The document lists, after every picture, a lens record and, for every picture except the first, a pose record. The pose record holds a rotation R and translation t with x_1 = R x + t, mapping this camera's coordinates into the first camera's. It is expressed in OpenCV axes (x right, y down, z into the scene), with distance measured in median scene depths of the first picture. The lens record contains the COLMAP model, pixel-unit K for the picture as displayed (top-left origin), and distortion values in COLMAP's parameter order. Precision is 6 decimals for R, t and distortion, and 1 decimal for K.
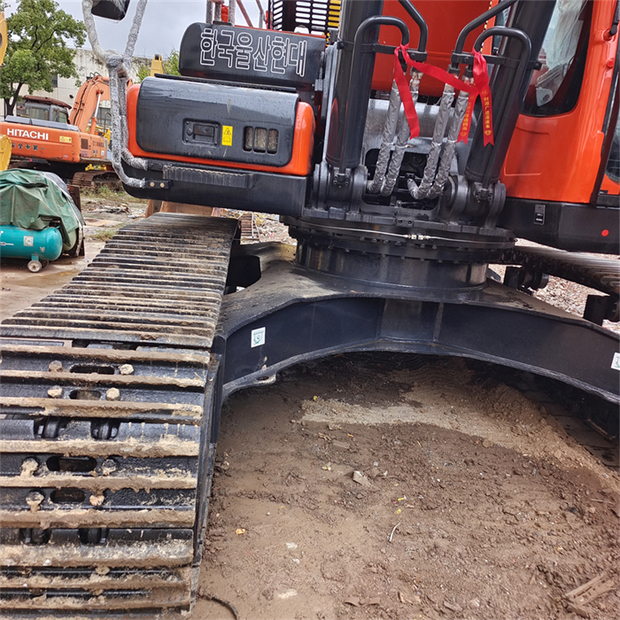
lens RADIAL K [[557.1, 0, 316.7], [0, 557.1, 309.0], [0, 0, 1]] dist [0.027658, 0.017589]
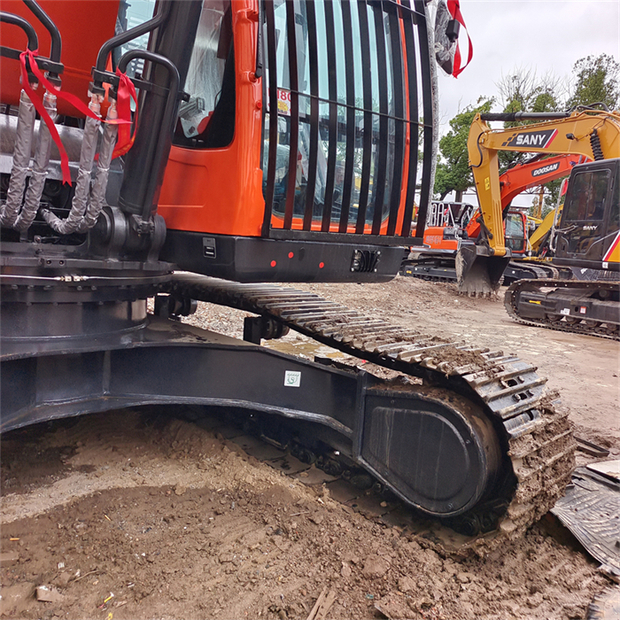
lens RADIAL K [[557.1, 0, 316.7], [0, 557.1, 309.0], [0, 0, 1]] dist [0.027658, 0.017589]
pose [[0.779725, -0.120782, 0.614362, -0.061265], [0.142157, 0.989743, 0.014160, -0.044564], [-0.609771, 0.076295, 0.788897, 0.110988]]
